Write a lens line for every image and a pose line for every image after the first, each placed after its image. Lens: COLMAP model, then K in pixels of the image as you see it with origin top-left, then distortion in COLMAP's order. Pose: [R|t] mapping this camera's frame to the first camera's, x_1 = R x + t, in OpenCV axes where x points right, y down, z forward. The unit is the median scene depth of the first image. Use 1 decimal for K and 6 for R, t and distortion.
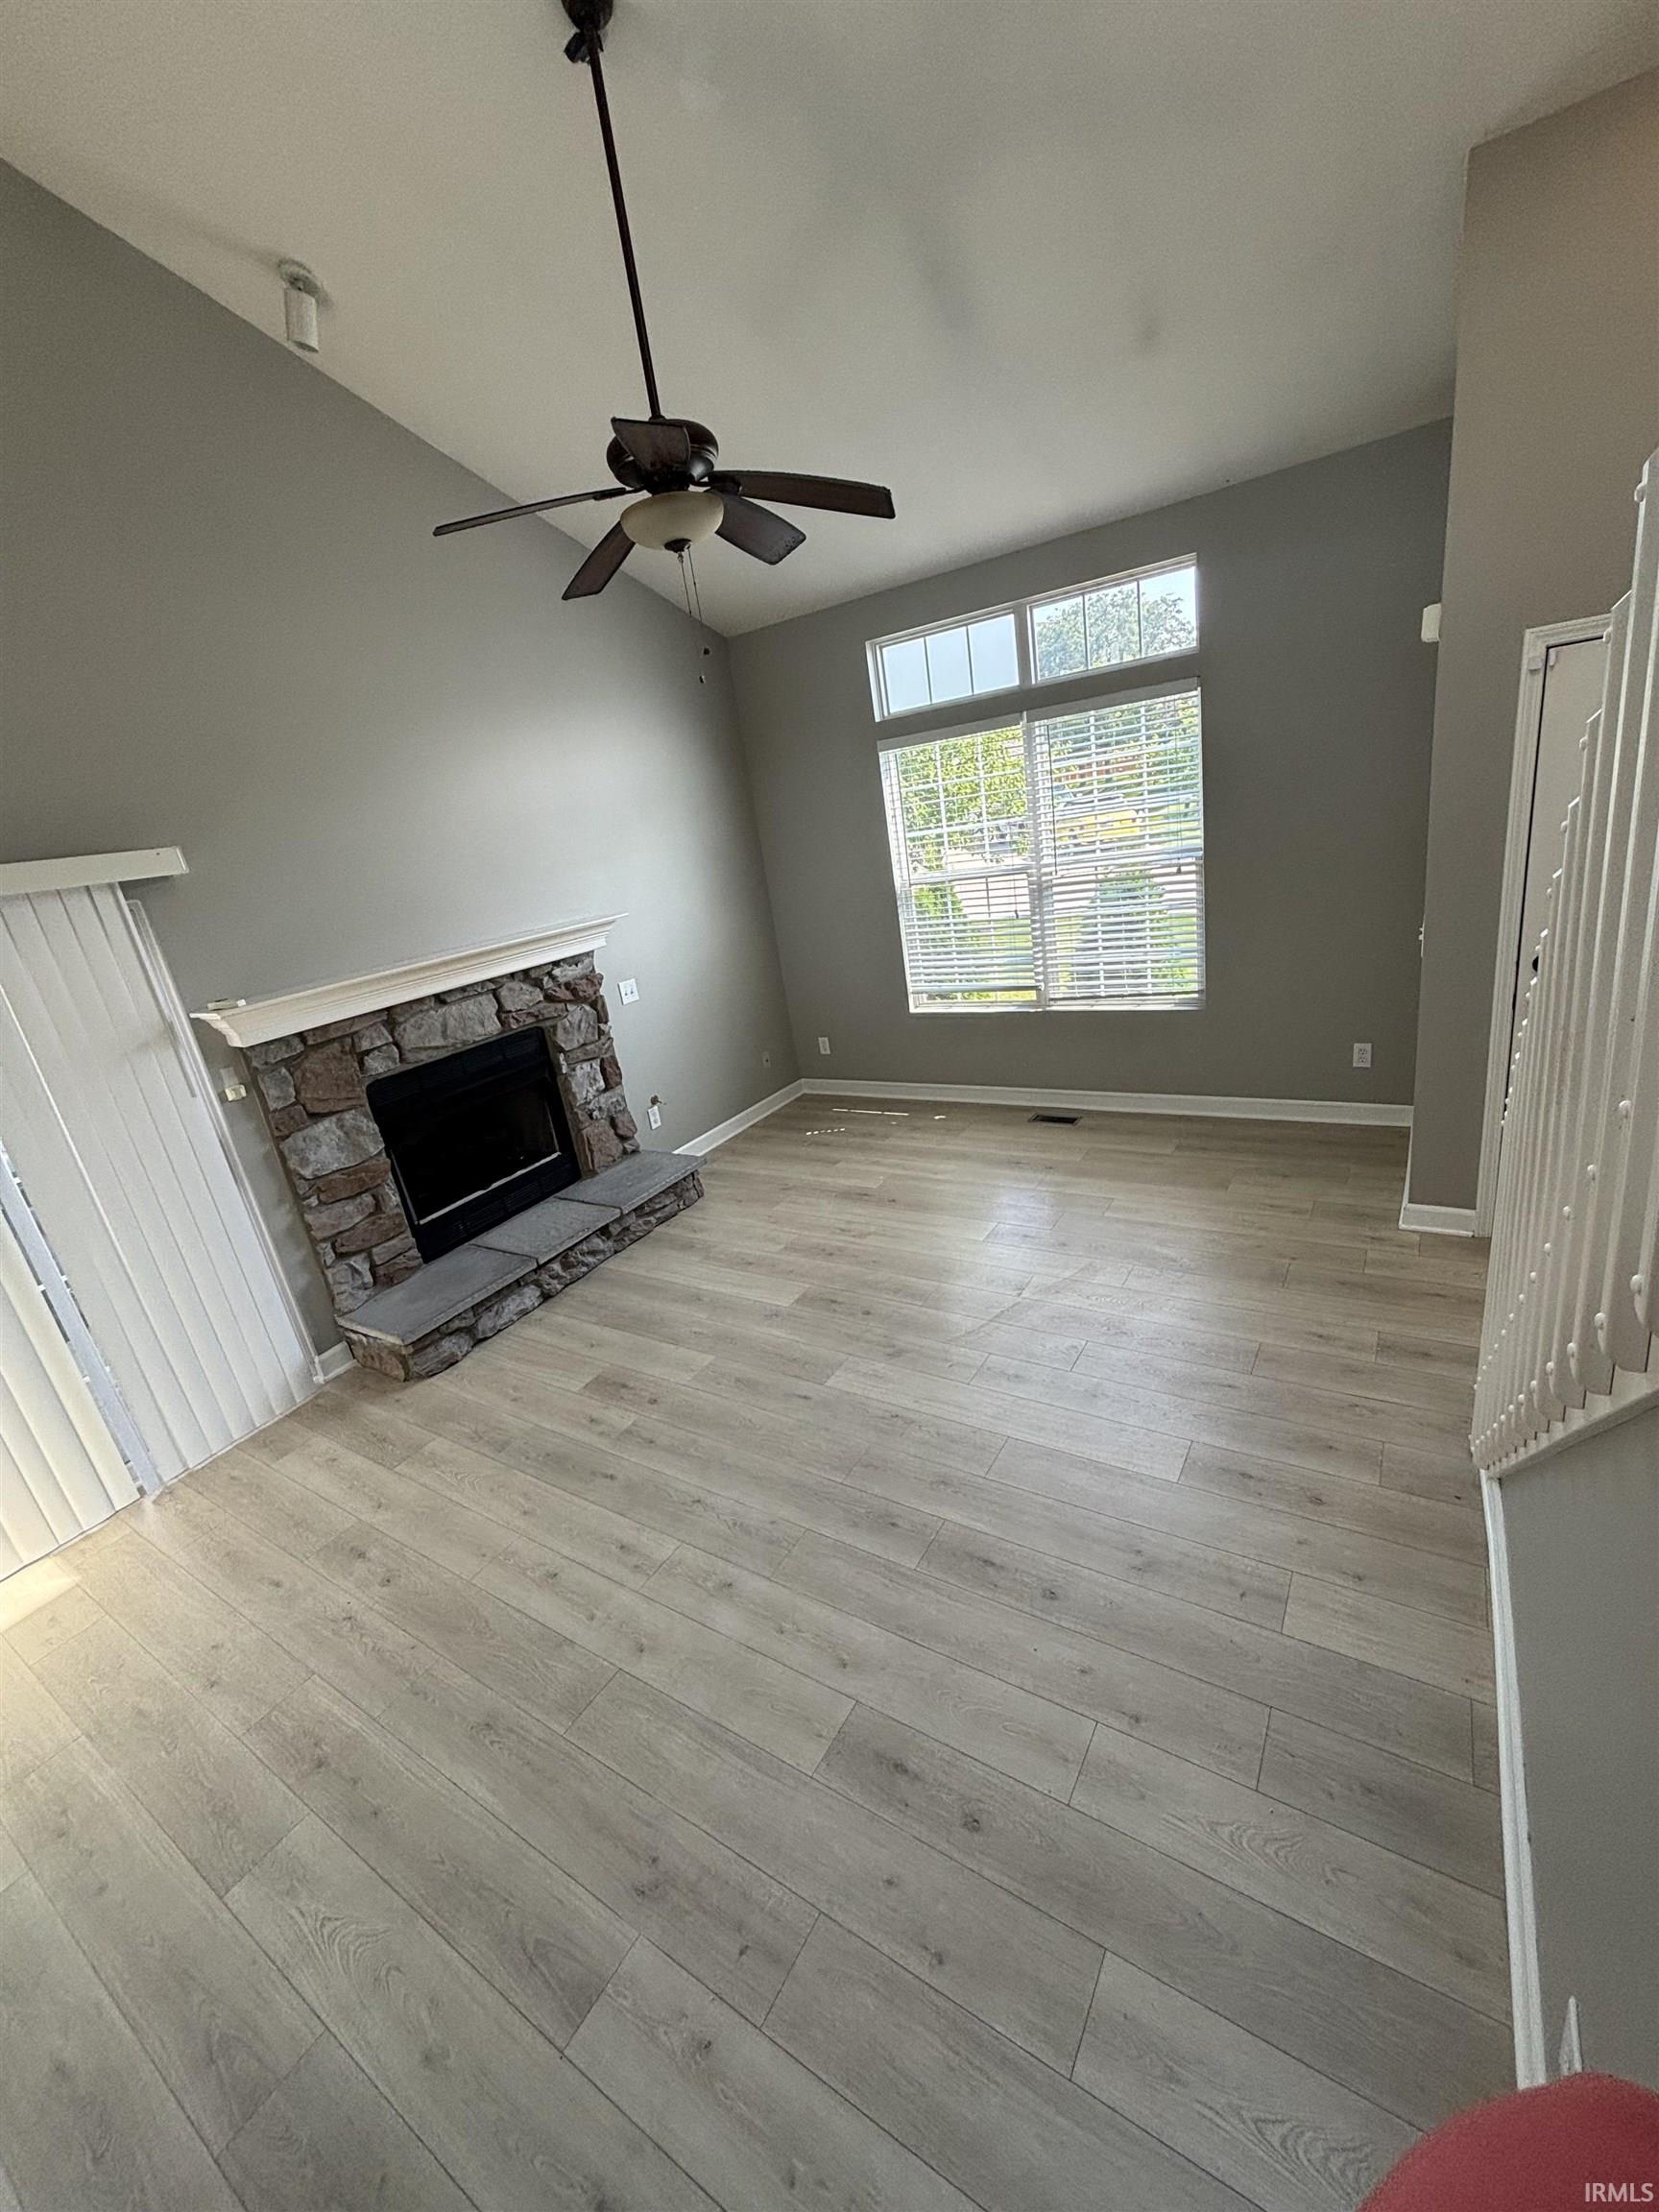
lens RADIAL K [[888.3, 0, 831.3], [0, 888.3, 1105.3], [0, 0, 1]] dist [-0.001725, -0.000275]
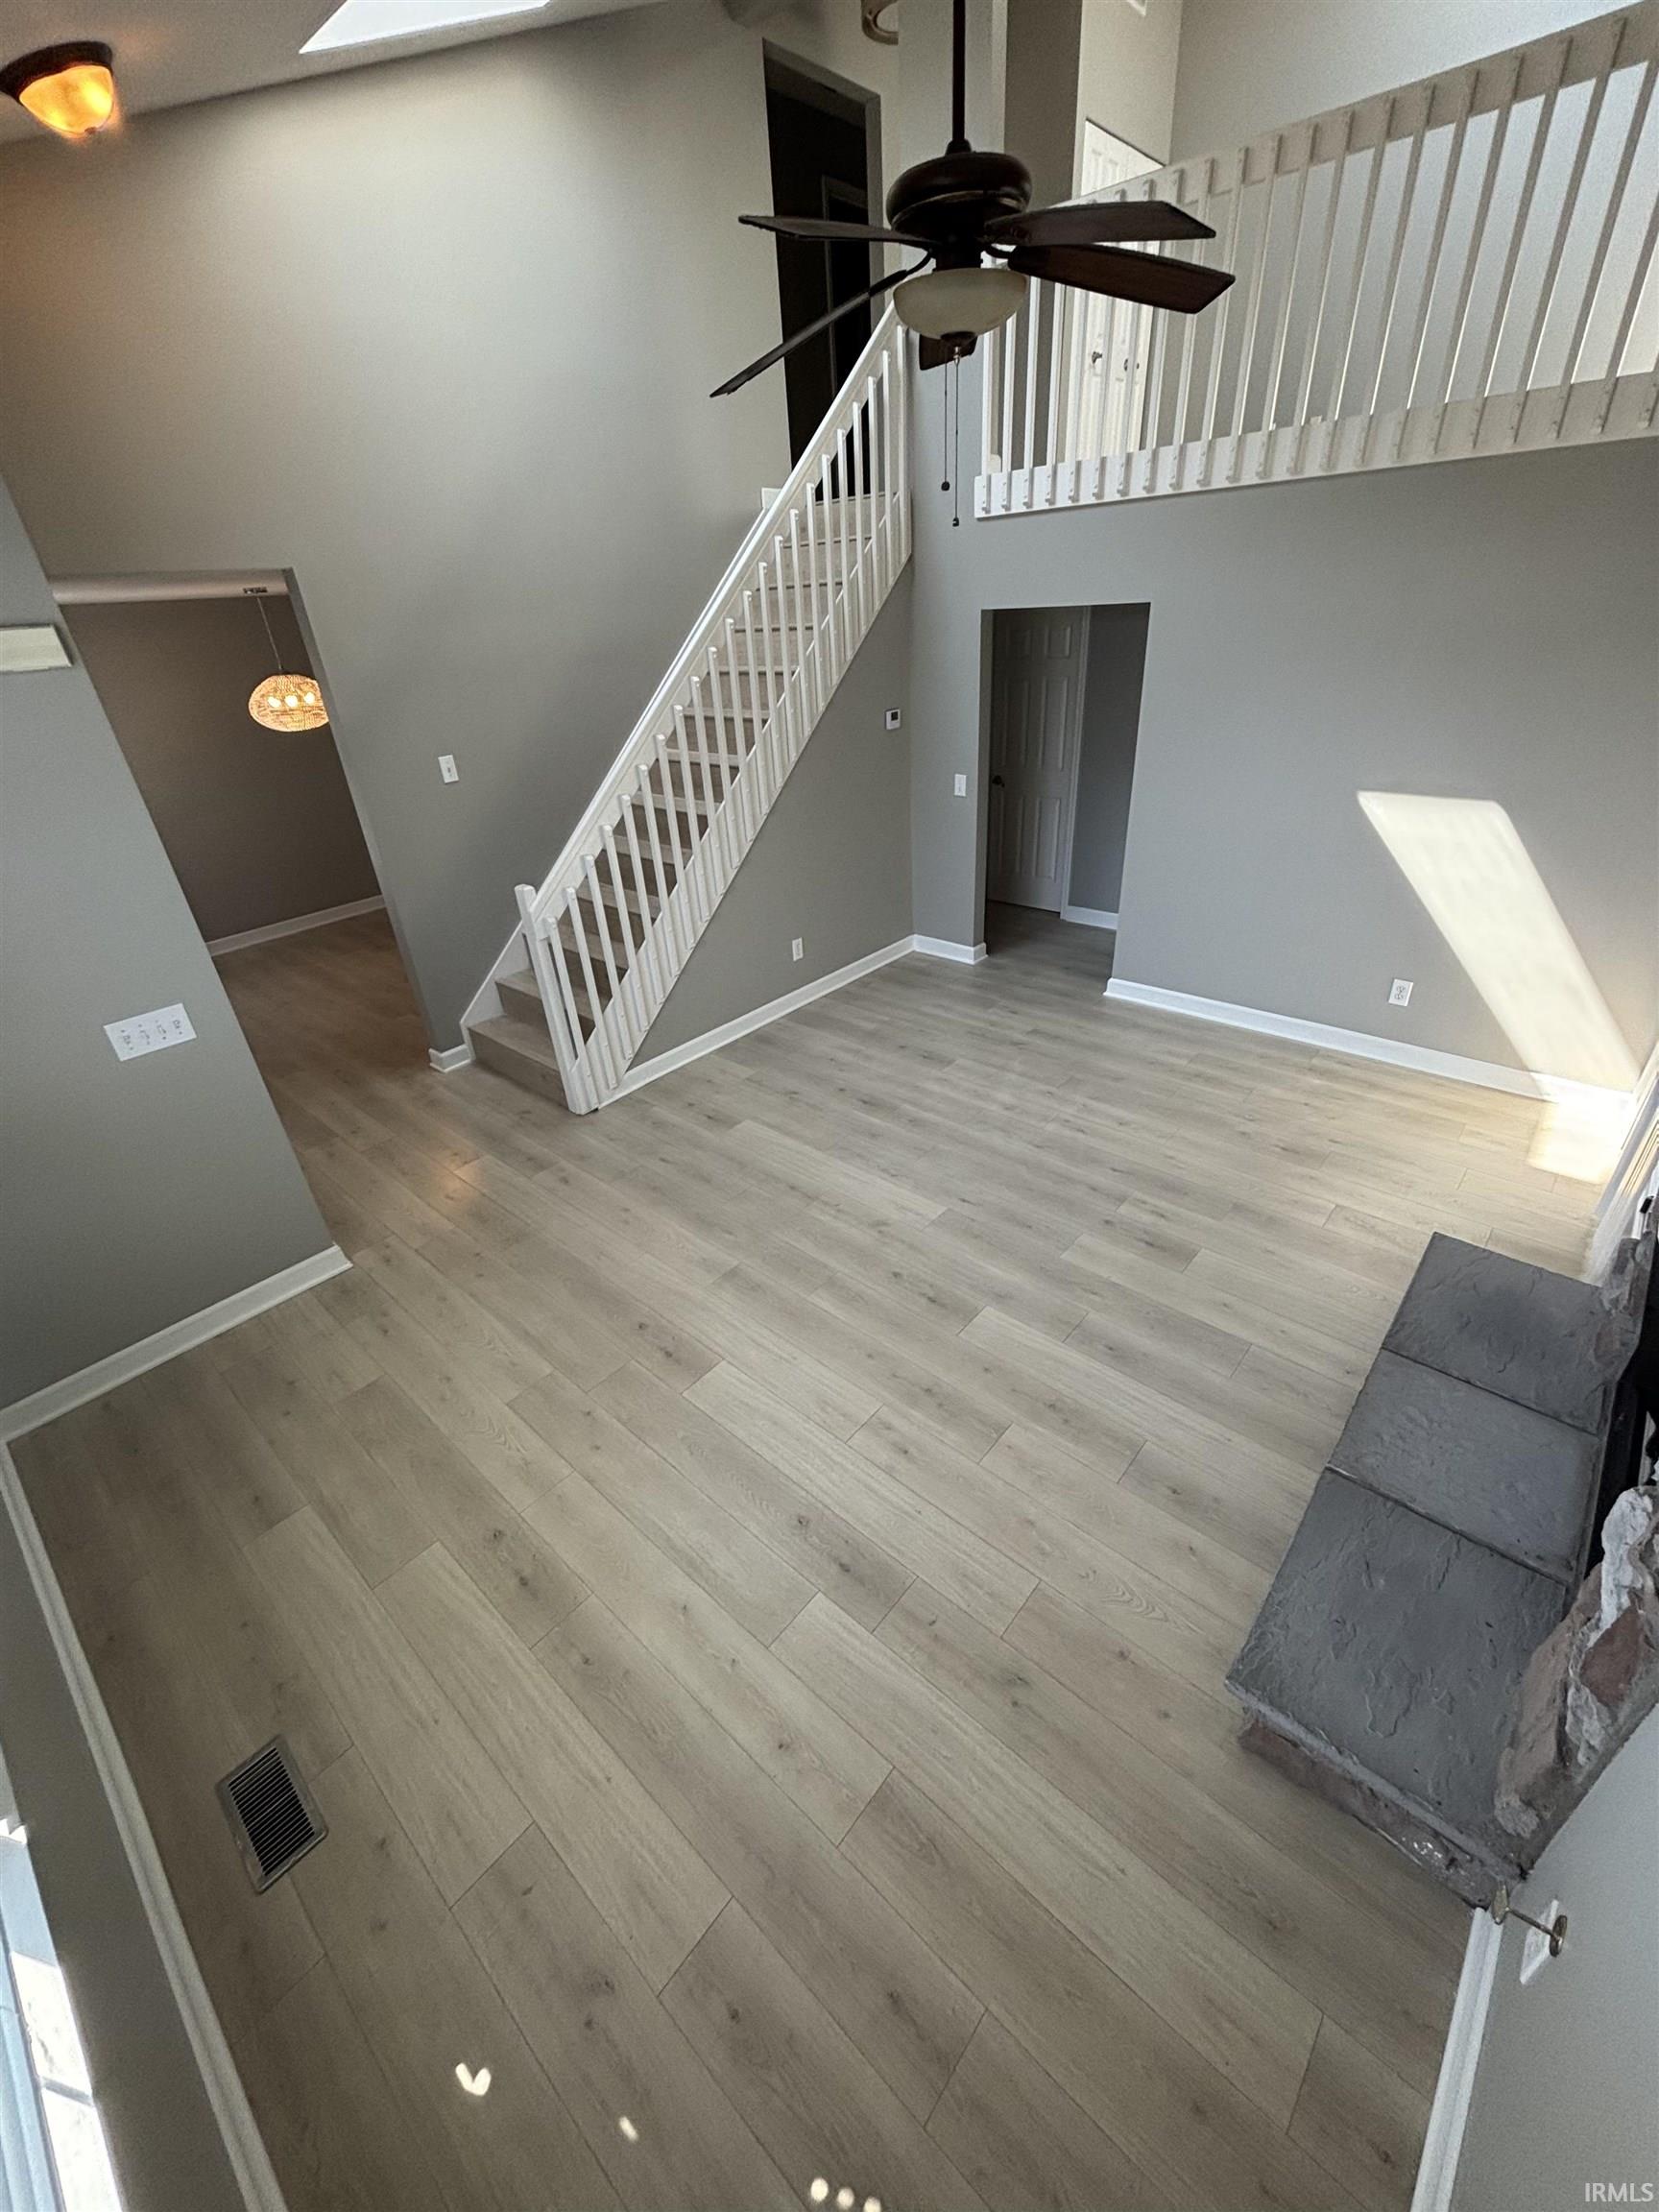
lens RADIAL K [[888.3, 0, 830.5], [0, 888.3, 1108.5], [0, 0, 1]] dist [-0.001725, -0.000275]
pose [[-0.965513, 0.110595, 0.235697, -0.159743], [0.248878, 0.657878, 0.710814, -0.678231], [-0.076448, 0.744960, -0.662715, 1.822959]]
